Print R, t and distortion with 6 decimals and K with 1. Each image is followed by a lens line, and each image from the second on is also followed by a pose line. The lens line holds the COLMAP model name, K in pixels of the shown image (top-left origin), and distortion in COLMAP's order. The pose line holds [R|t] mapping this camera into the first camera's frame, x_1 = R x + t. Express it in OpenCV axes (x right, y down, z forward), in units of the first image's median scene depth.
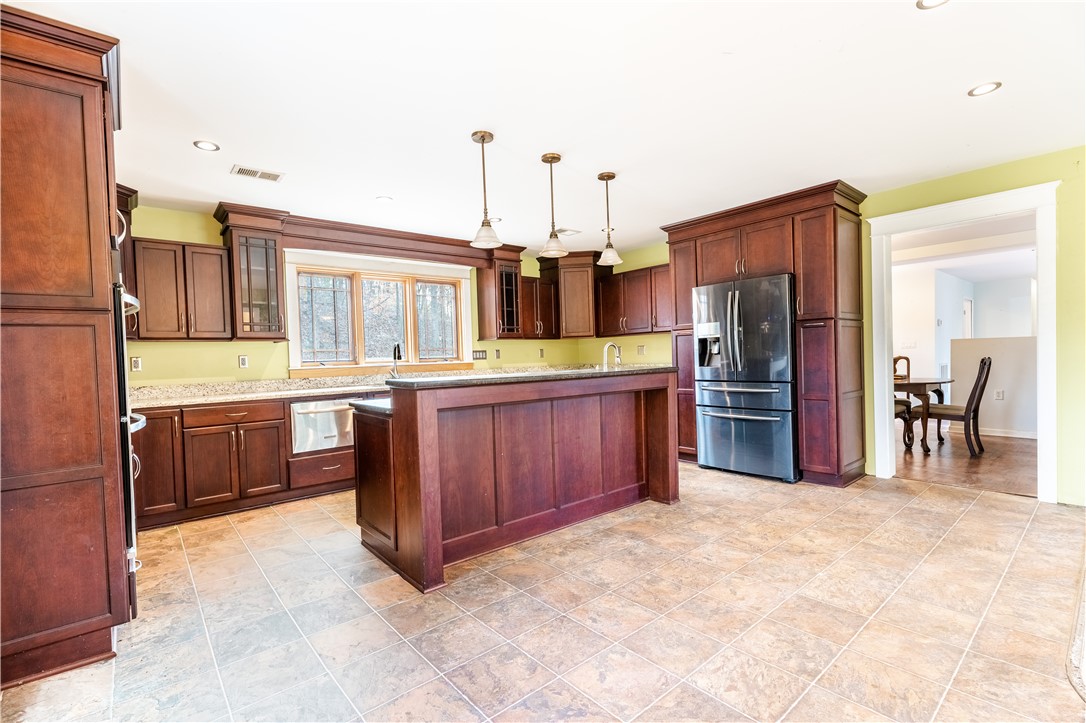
lens RADIAL K [[488.2, 0, 541.5], [0, 488.2, 365.9], [0, 0, 1]] dist [0.004119, 0.000612]
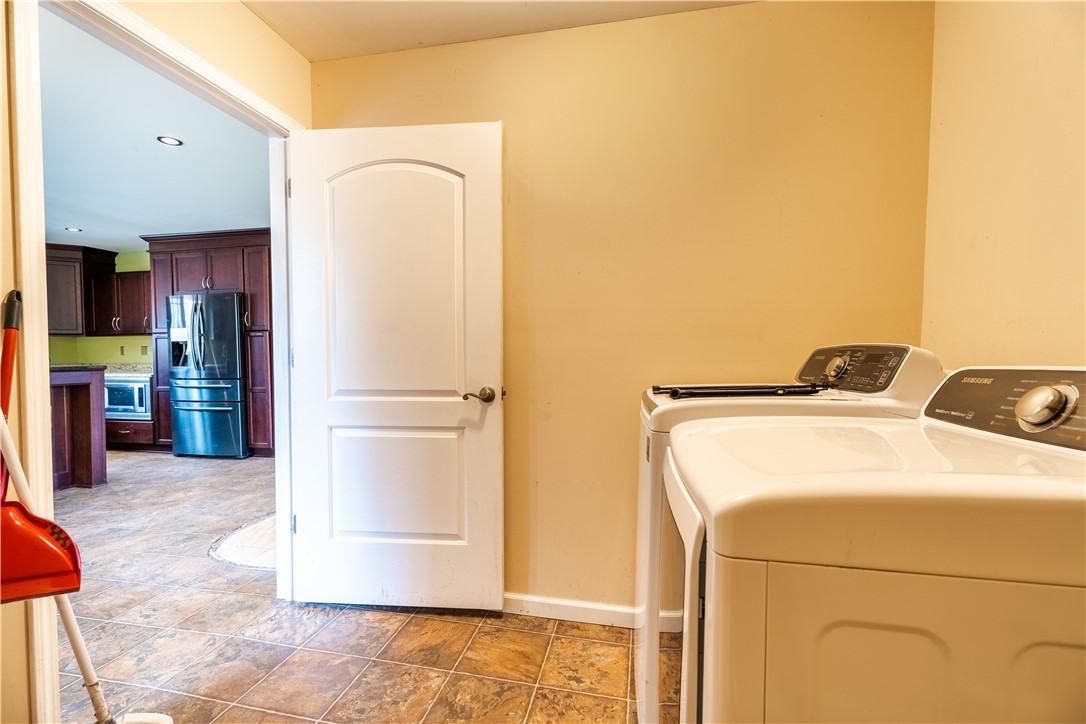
lens RADIAL K [[488.2, 0, 542.1], [0, 488.2, 361.4], [0, 0, 1]] dist [0.004119, 0.000612]
pose [[0.791891, 0.014650, 0.610487, 0.358941], [-0.005379, 0.999841, -0.017016, 0.005303], [-0.610639, 0.010191, 0.791843, -0.486593]]
